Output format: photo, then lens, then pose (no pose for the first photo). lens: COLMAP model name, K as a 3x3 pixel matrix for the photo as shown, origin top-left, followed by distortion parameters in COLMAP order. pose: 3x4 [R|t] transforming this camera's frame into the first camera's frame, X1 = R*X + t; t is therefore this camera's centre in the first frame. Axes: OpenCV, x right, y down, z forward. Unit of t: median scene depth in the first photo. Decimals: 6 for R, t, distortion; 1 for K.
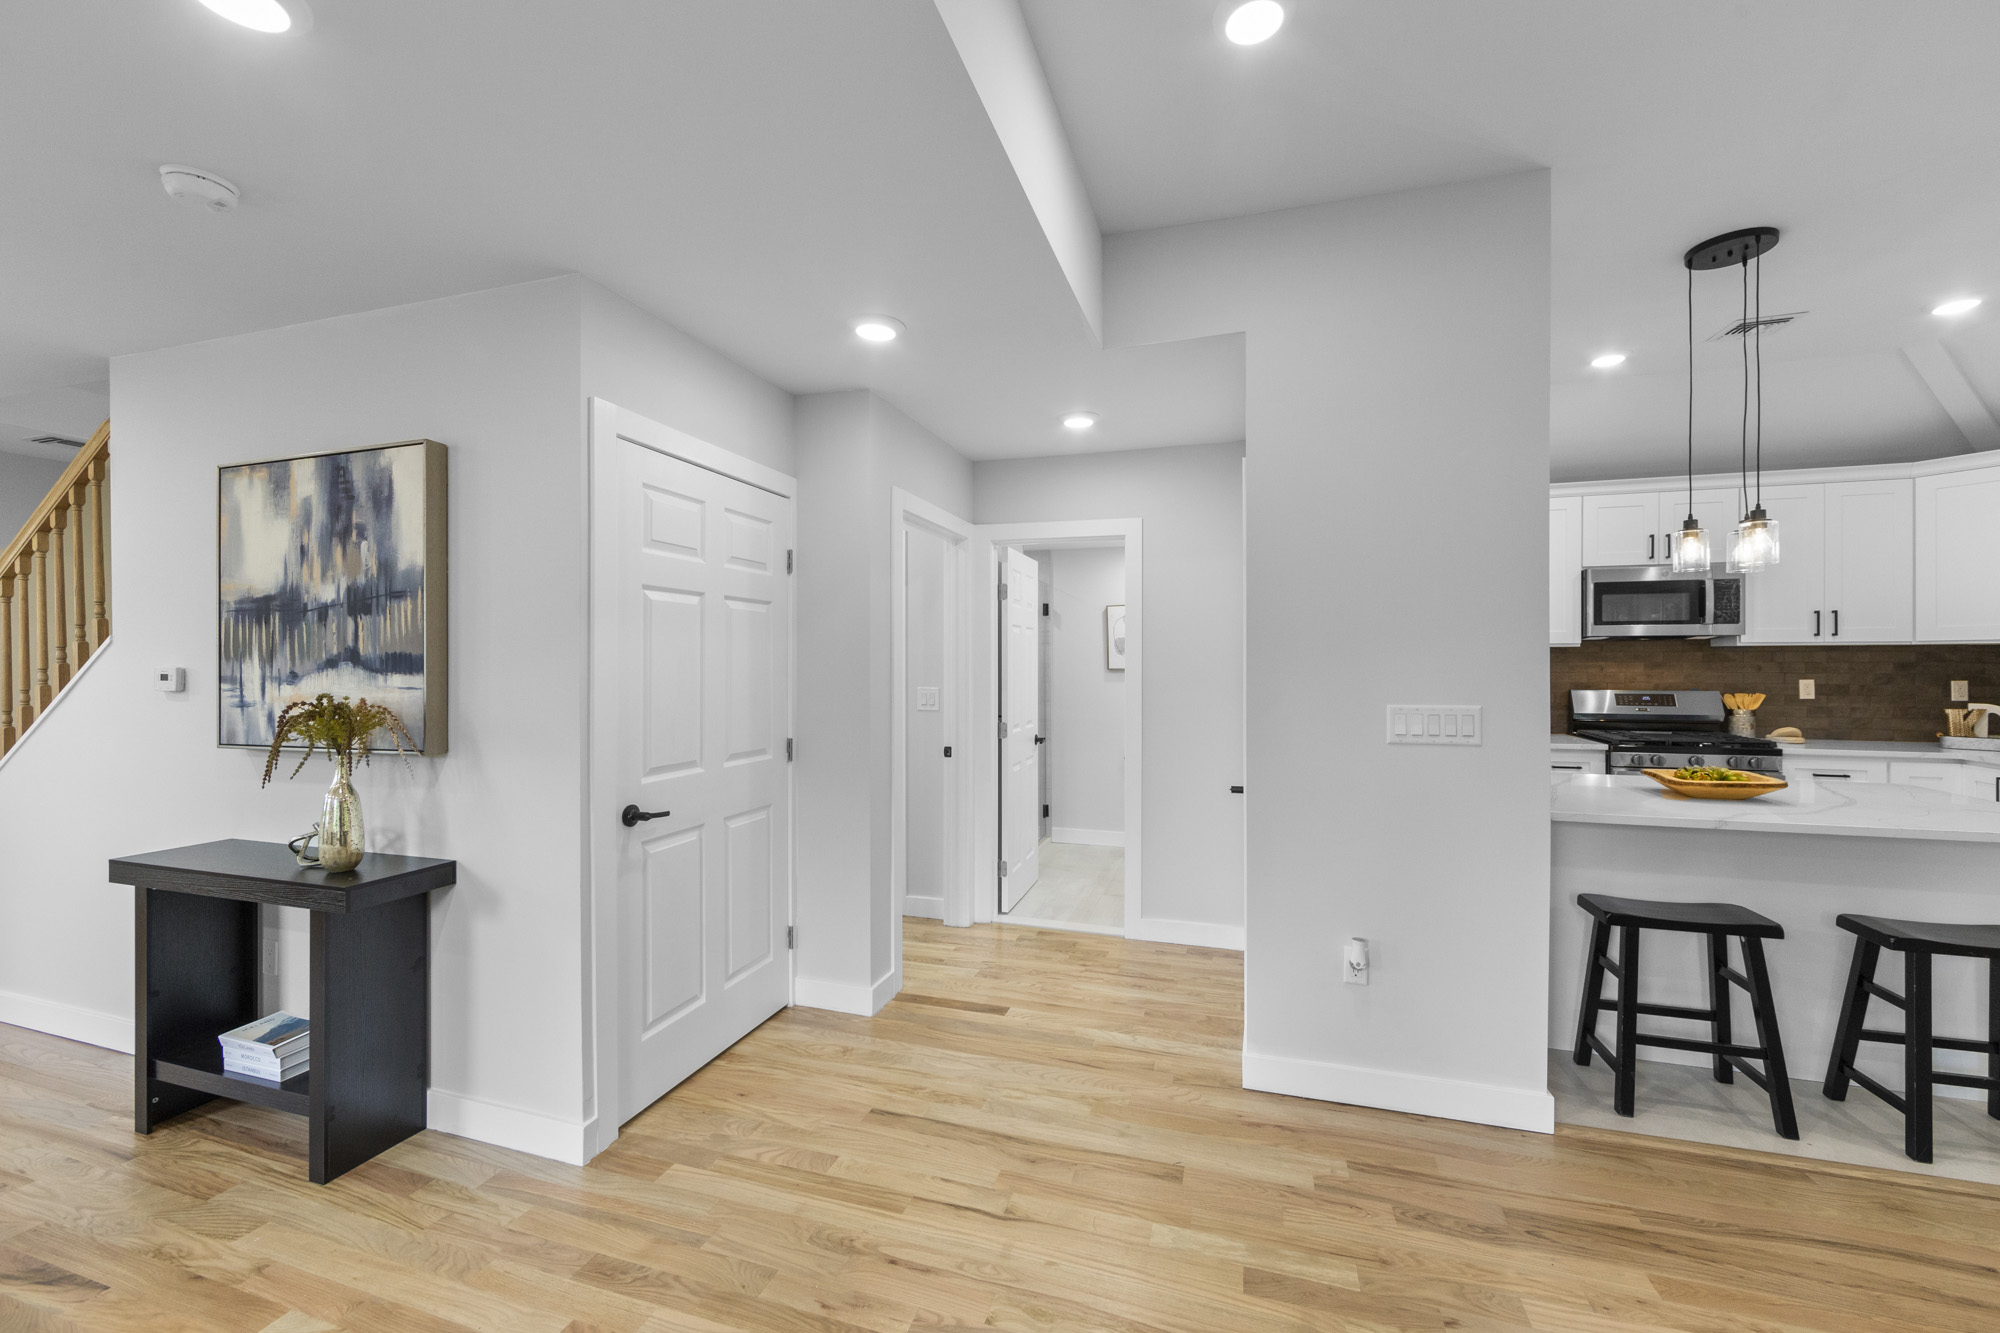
lens RADIAL K [[797.0, 0, 1004.3], [0, 797.0, 662.8], [0, 0, 1]] dist [-0.001150, -0.000209]
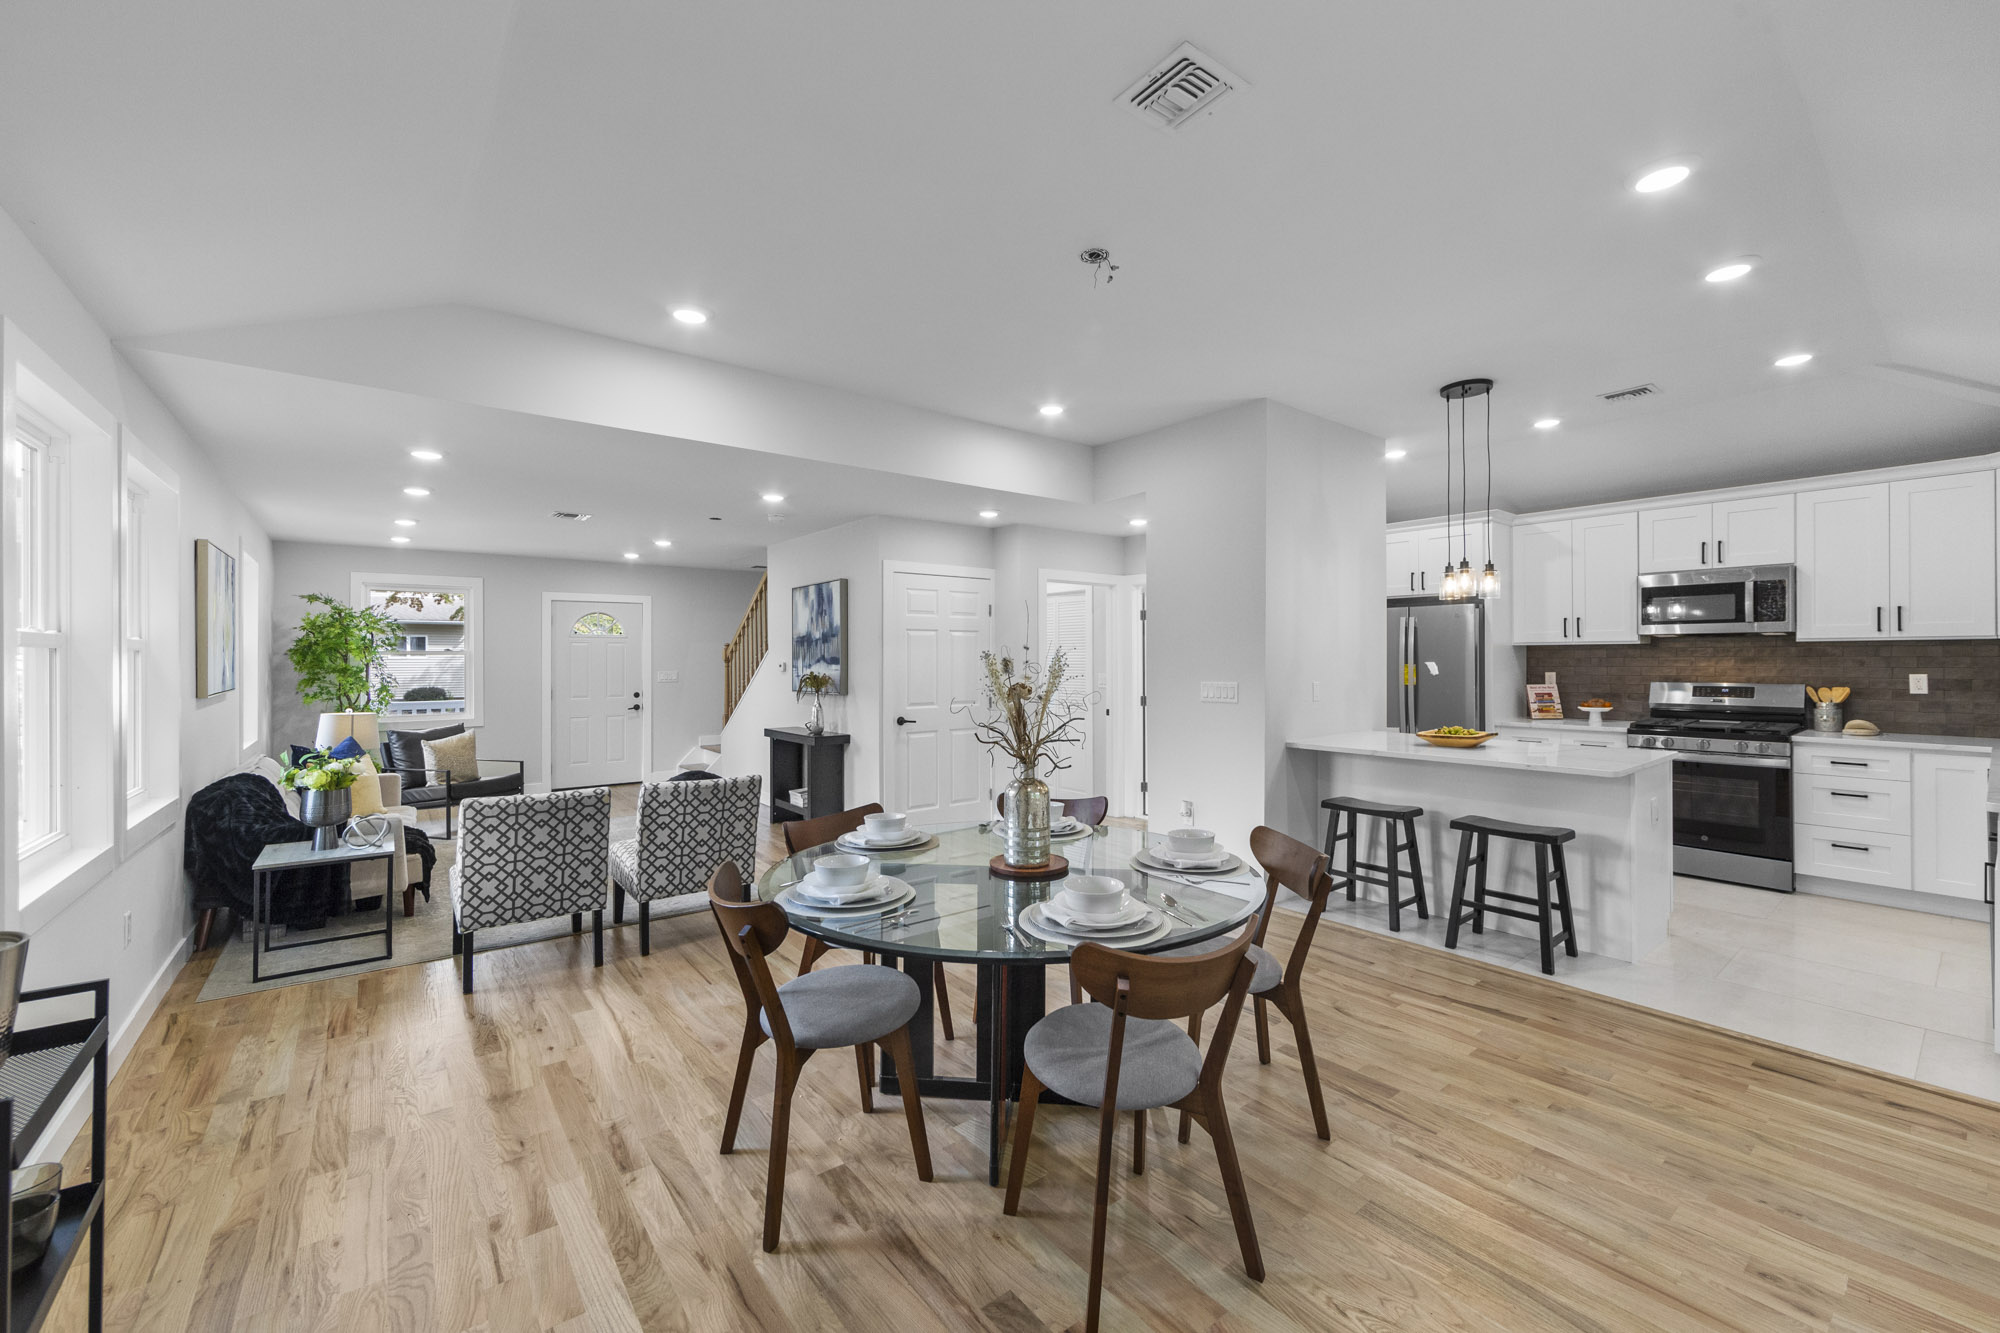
lens RADIAL K [[797.0, 0, 1001.7], [0, 797.0, 660.1], [0, 0, 1]] dist [-0.001150, -0.000209]
pose [[0.823213, -0.001811, -0.567730, 1.187015], [0.003658, 0.999991, 0.002115, -0.004616], [0.567721, -0.003818, 0.823212, -0.864270]]
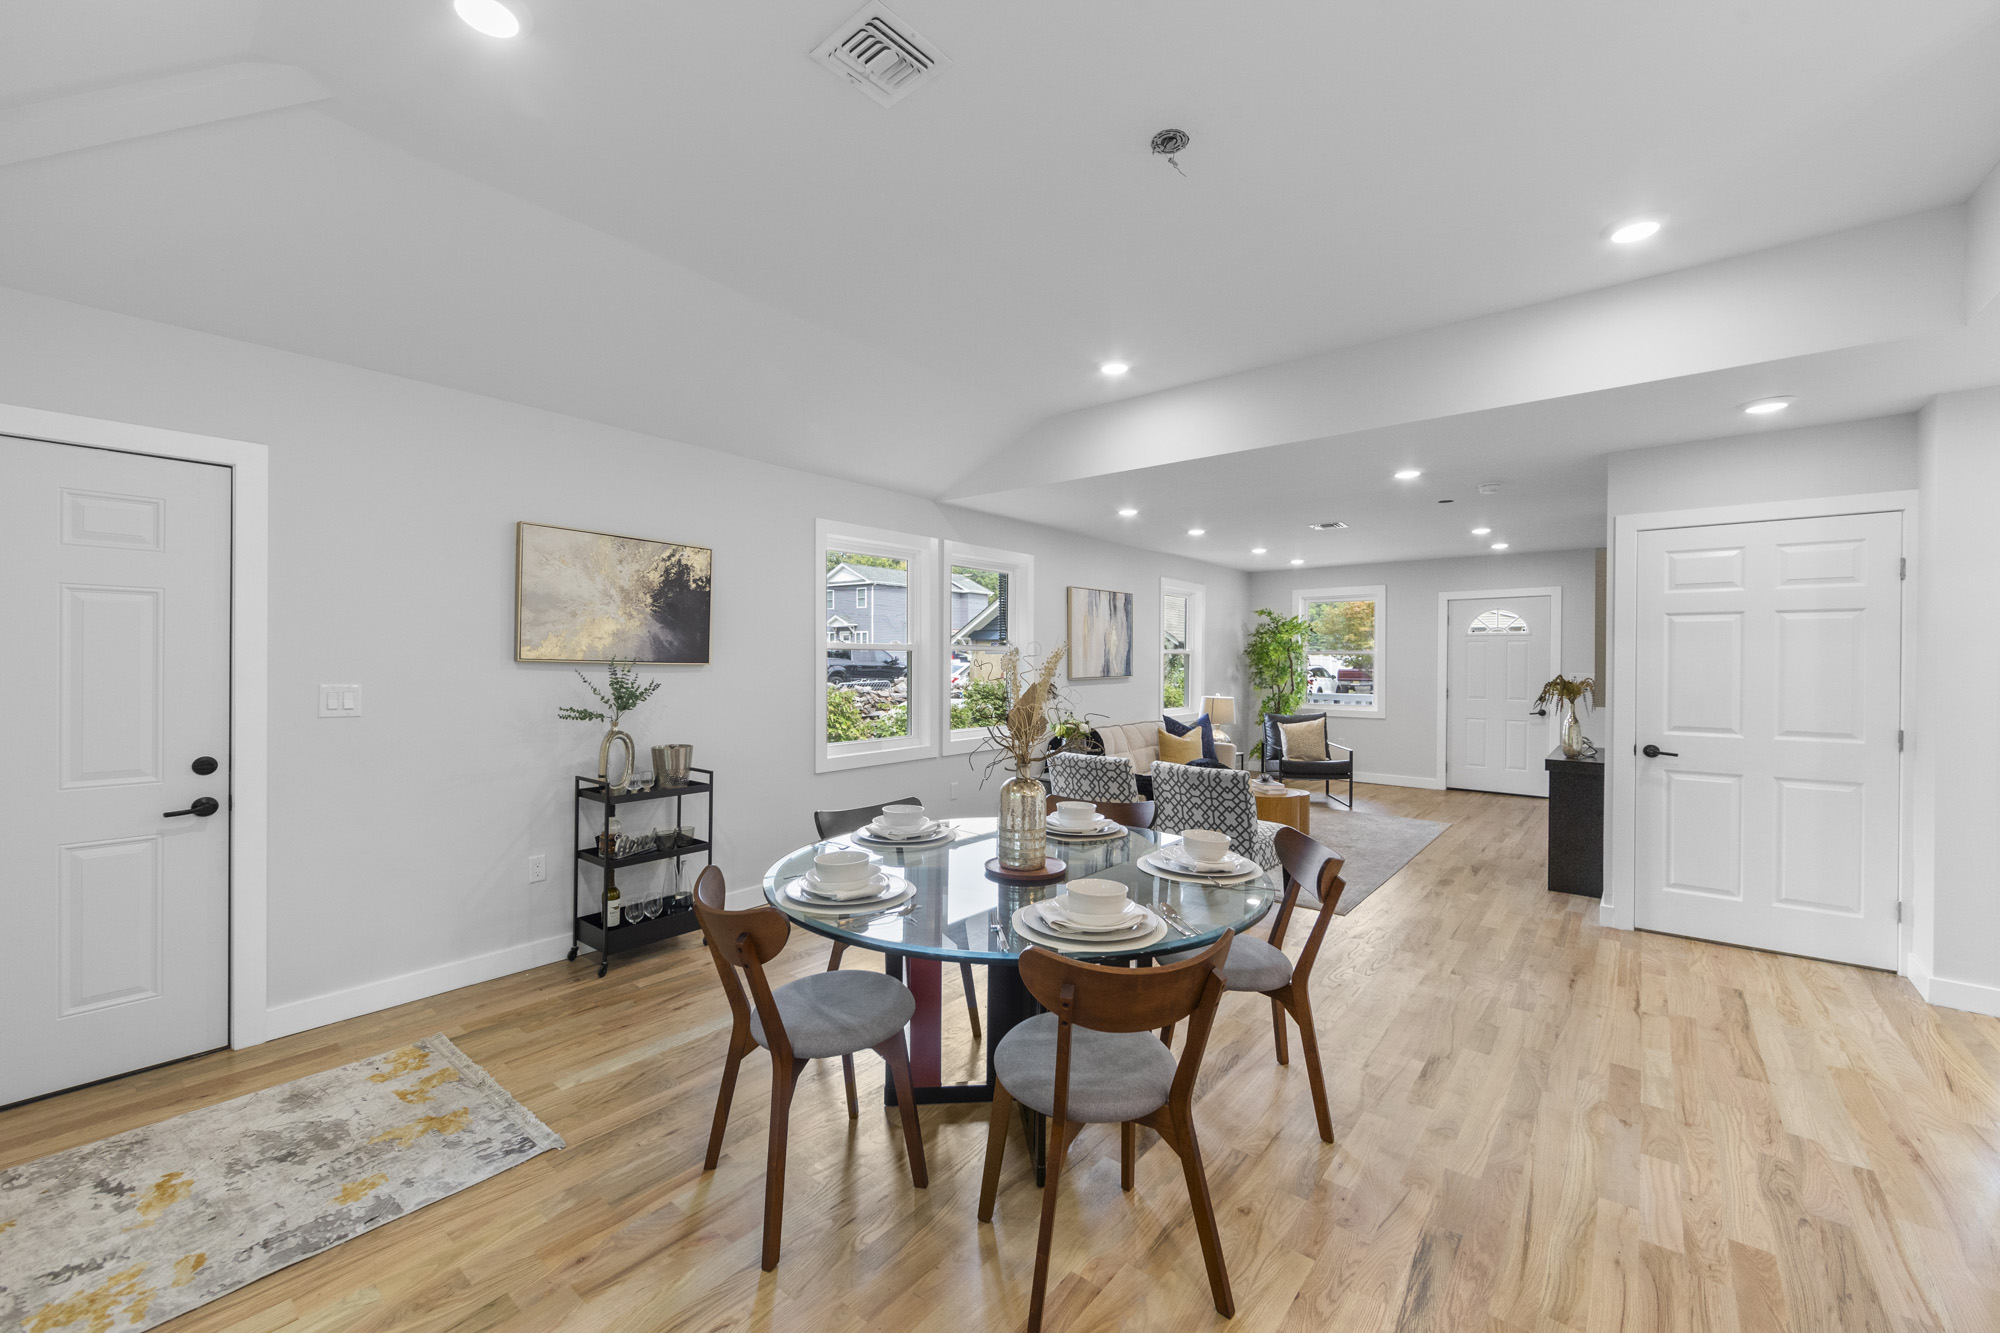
lens RADIAL K [[797.0, 0, 1000.0], [0, 797.0, 664.3], [0, 0, 1]] dist [-0.001150, -0.000209]
pose [[-0.371639, 0.004457, -0.928367, 1.568326], [-0.003812, 0.999973, 0.006327, 0.002147], [0.928370, 0.005890, -0.371612, 0.332535]]
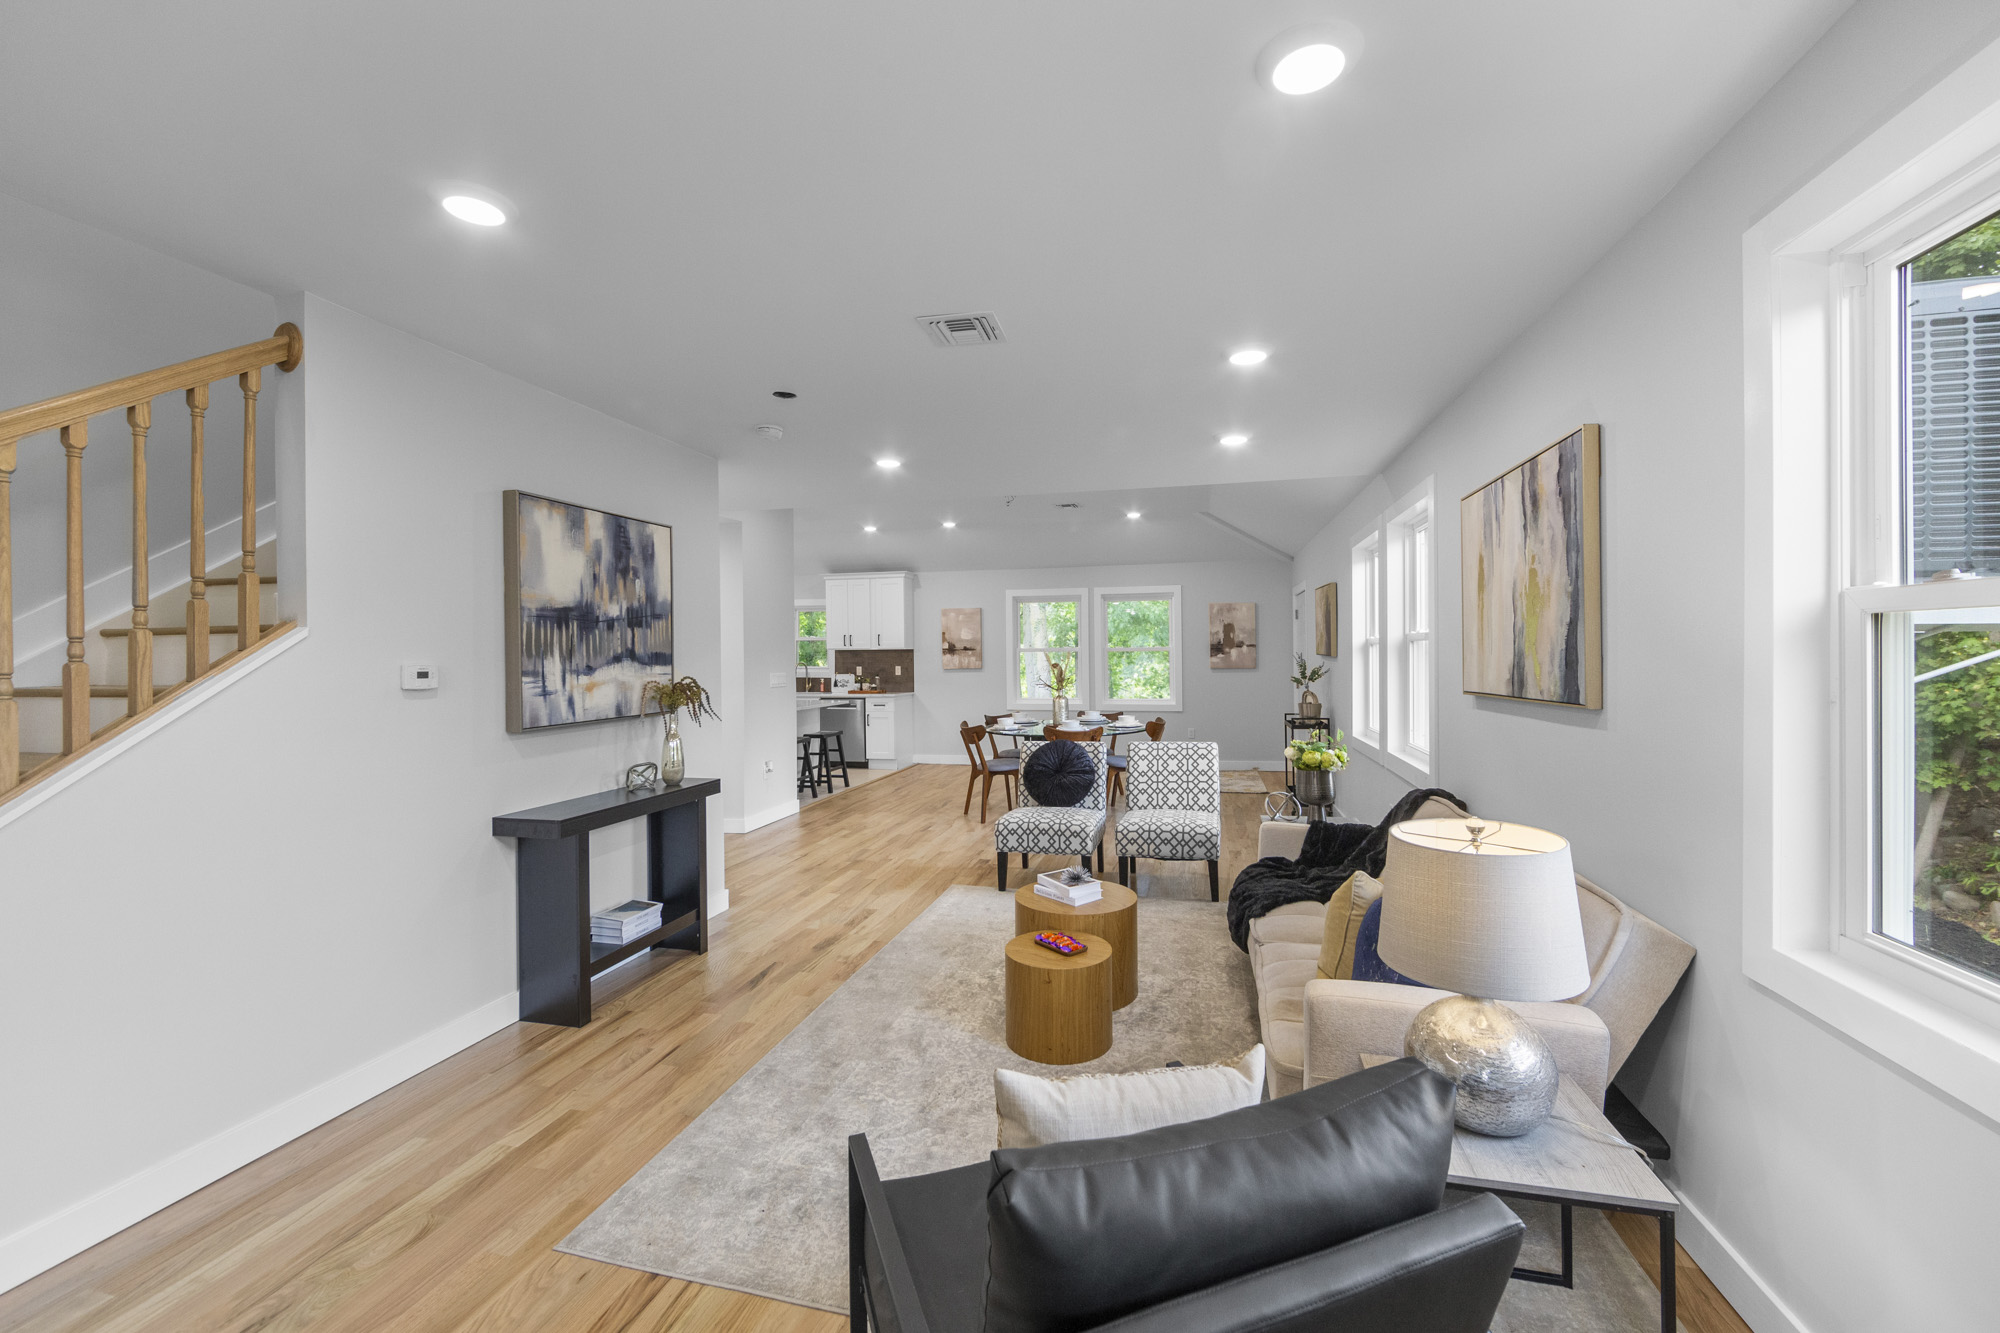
lens RADIAL K [[797.0, 0, 1002.8], [0, 797.0, 663.1], [0, 0, 1]] dist [-0.001150, -0.000209]
pose [[-0.056831, -0.008451, 0.998348, -2.283086], [0.009423, 0.999915, 0.009001, 0.001381], [-0.998339, 0.009919, -0.056746, 0.371977]]
